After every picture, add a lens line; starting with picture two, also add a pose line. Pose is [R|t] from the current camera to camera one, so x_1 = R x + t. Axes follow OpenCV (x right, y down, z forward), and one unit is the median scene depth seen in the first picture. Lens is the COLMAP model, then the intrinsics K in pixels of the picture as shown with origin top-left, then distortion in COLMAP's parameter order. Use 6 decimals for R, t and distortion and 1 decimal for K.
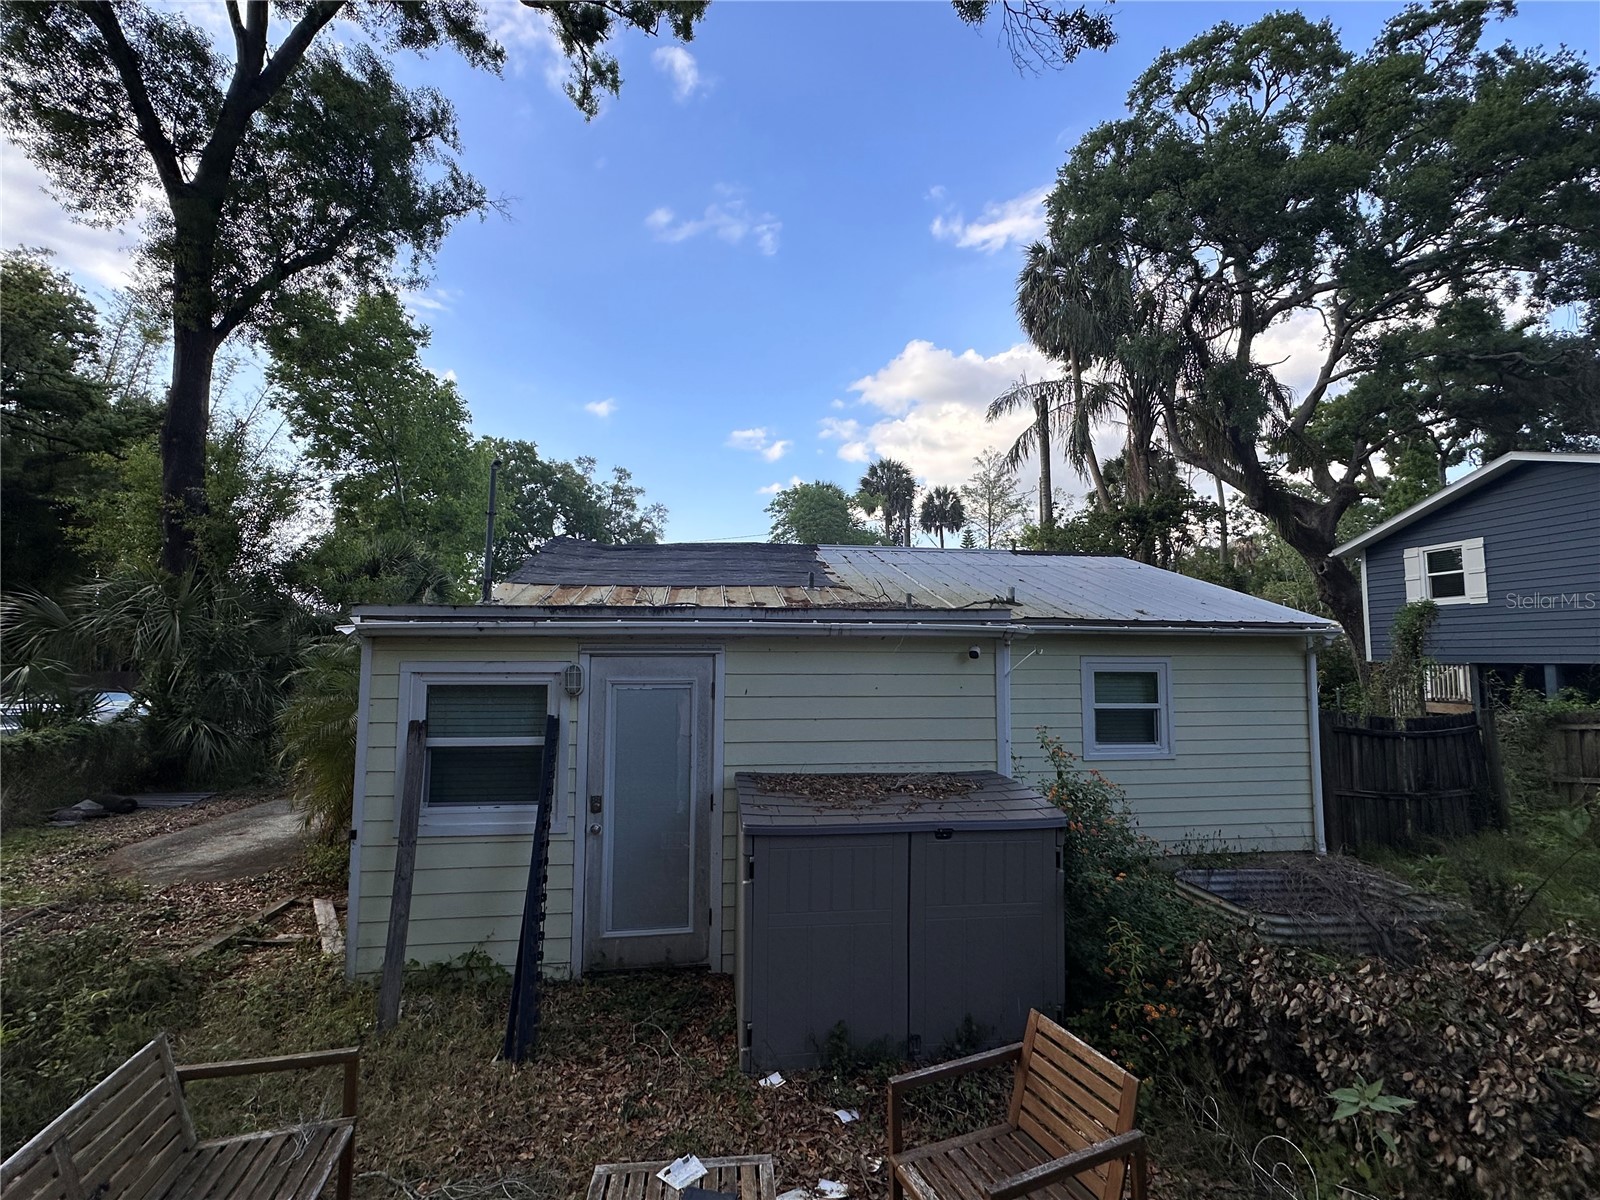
lens RADIAL K [[696.5, 0, 800.0], [0, 696.5, 600.0], [0, 0, 1]] dist [-0.003296, -0.000122]
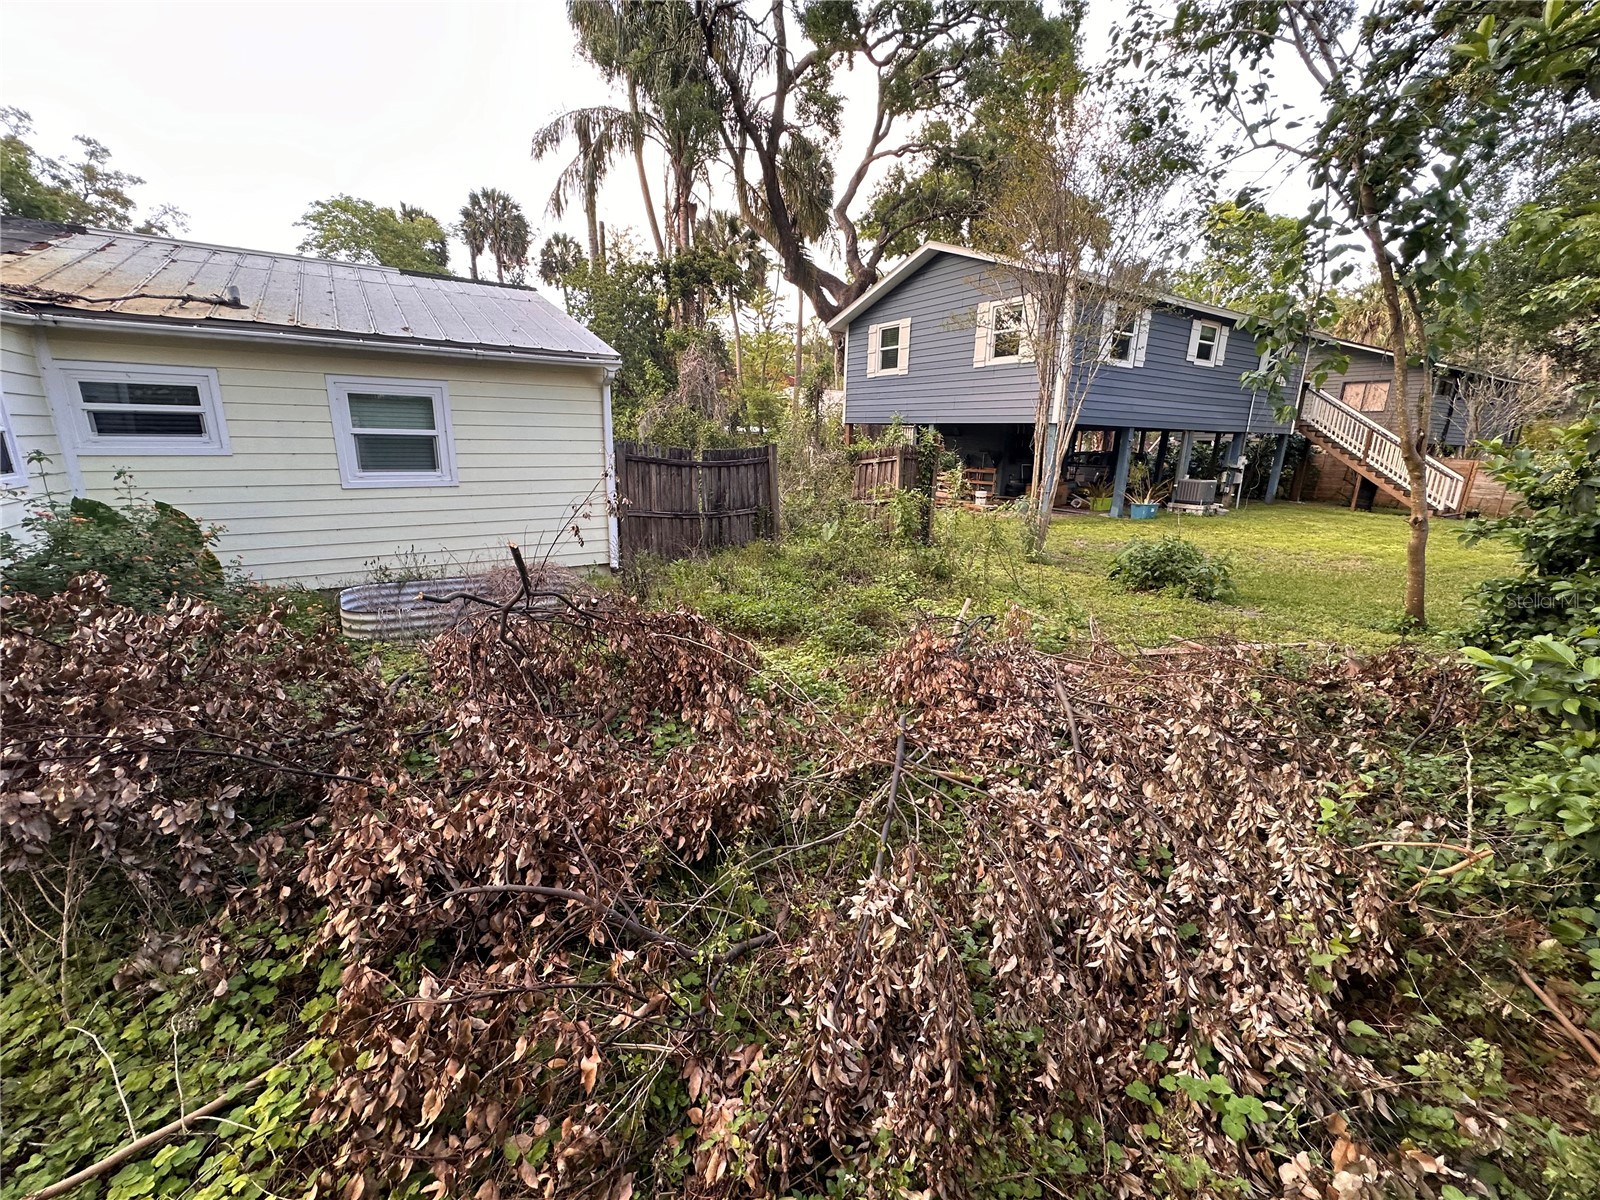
lens RADIAL K [[639.7, 0, 797.8], [0, 639.7, 601.1], [0, 0, 1]] dist [-0.002974, 0.000858]
pose [[0.904066, -0.092344, 0.417297, 0.548302], [-0.053027, 0.944600, 0.323913, 0.054129], [-0.424090, -0.314967, 0.849084, -0.059666]]
